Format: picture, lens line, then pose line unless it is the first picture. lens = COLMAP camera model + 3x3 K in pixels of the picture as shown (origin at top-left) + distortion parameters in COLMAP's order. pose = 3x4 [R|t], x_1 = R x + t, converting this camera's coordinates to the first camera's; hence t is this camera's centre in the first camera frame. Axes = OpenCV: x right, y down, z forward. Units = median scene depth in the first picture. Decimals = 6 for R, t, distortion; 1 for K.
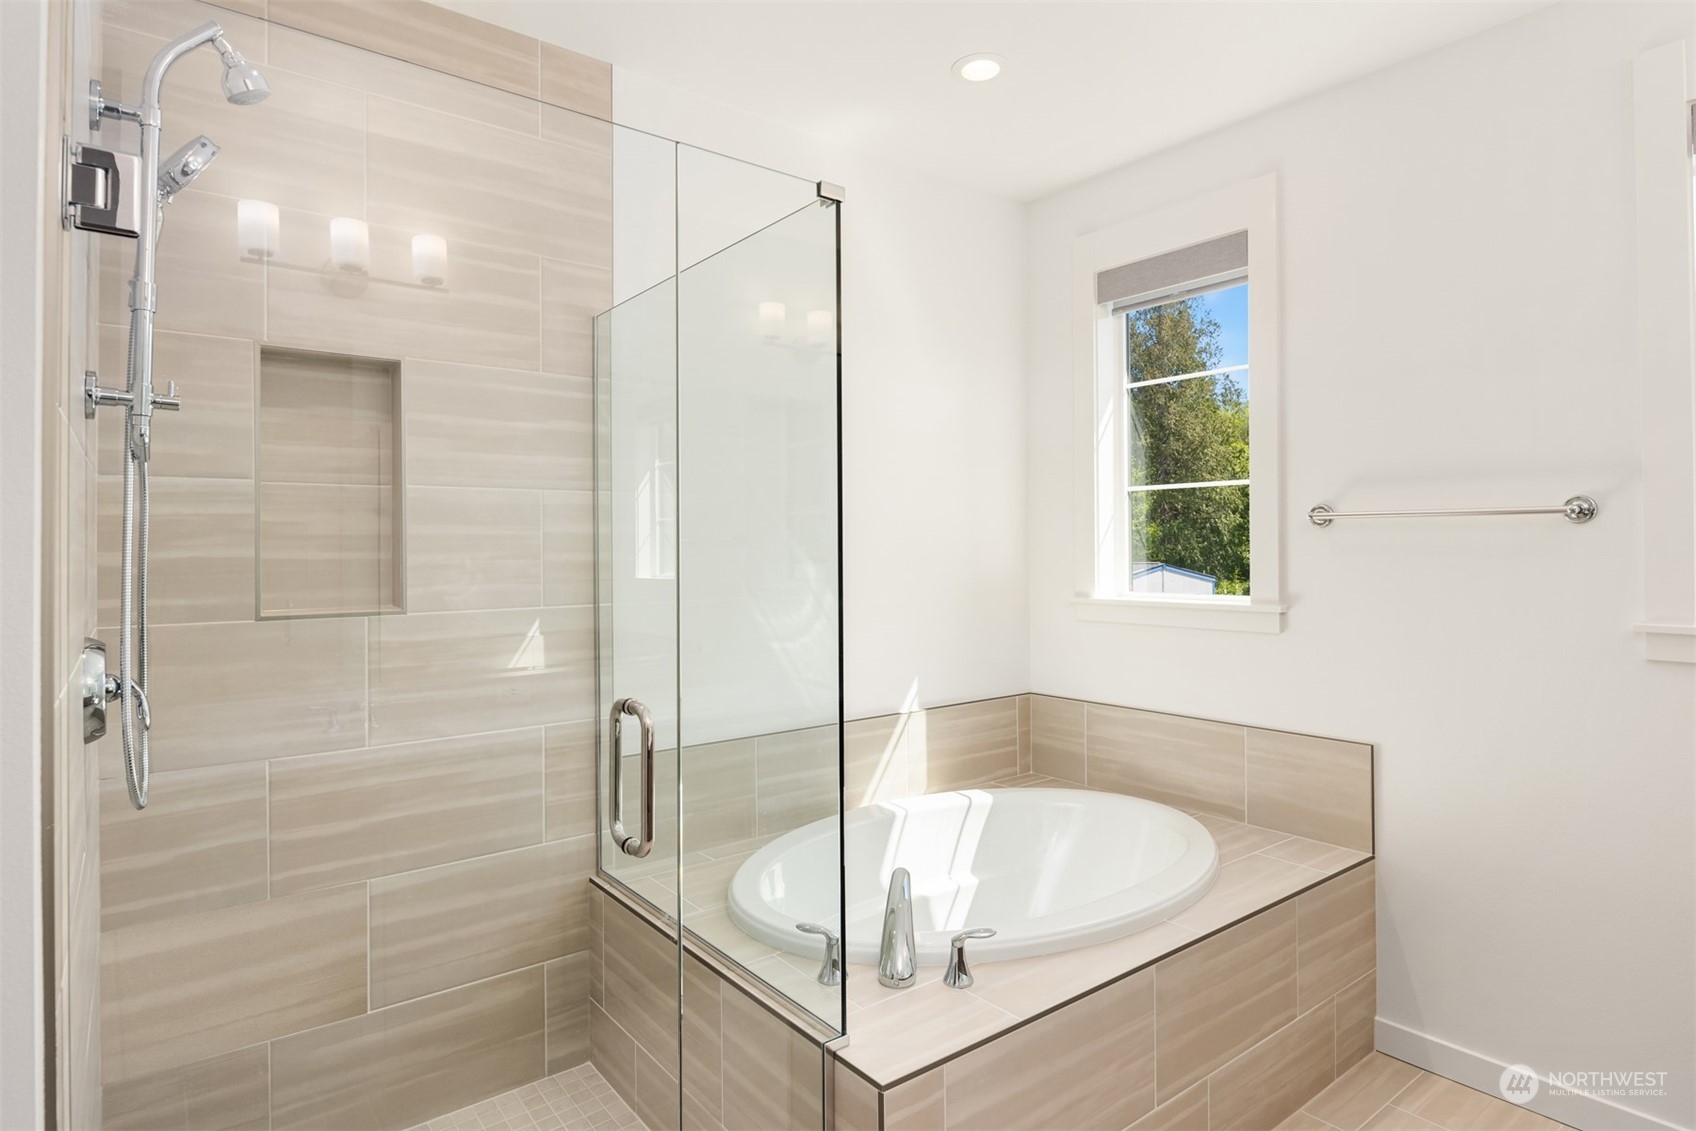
lens RADIAL K [[911.3, 0, 848.2], [0, 911.3, 540.7], [0, 0, 1]] dist [-0.001581, -0.001213]
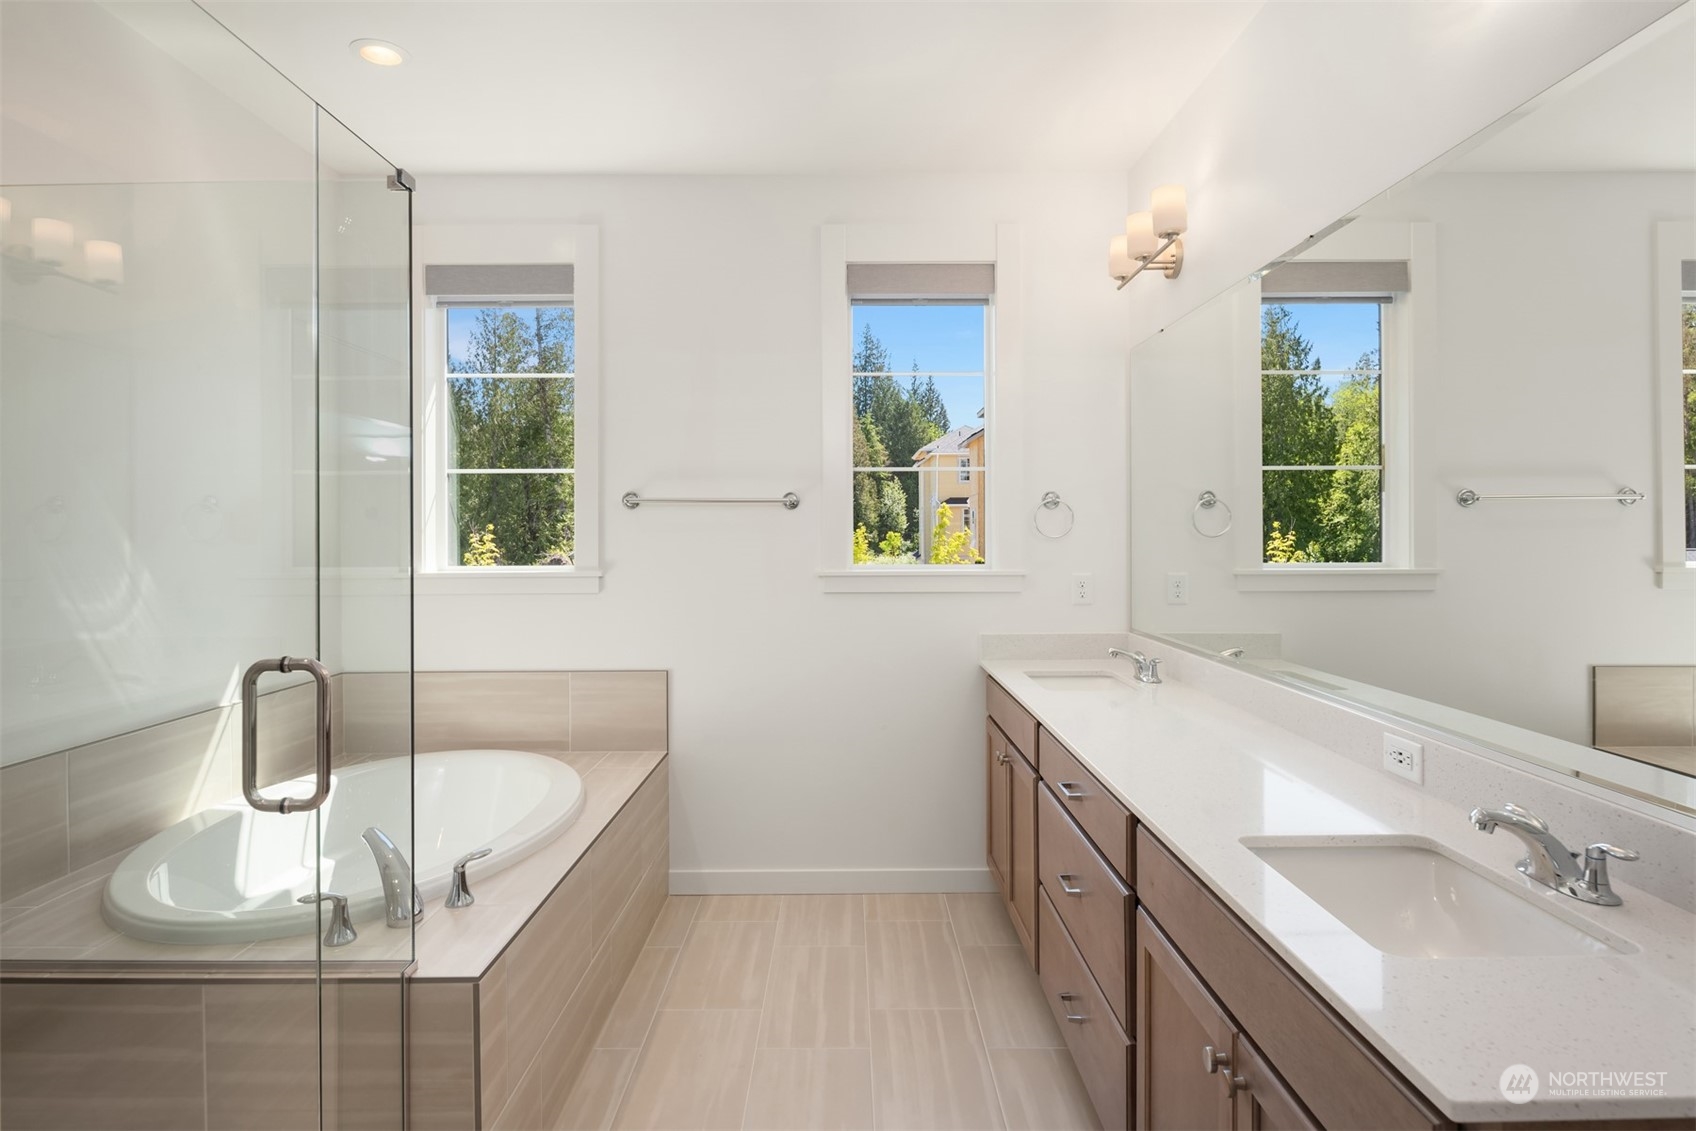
lens RADIAL K [[917.6, 0, 844.3], [0, 917.6, 520.0], [0, 0, 1]] dist [-0.001235, -0.002447]
pose [[0.614228, 0.016363, 0.788959, -0.335123], [-0.006341, 0.999855, -0.015801, 0.020375], [-0.789103, 0.004702, 0.614242, -0.044517]]
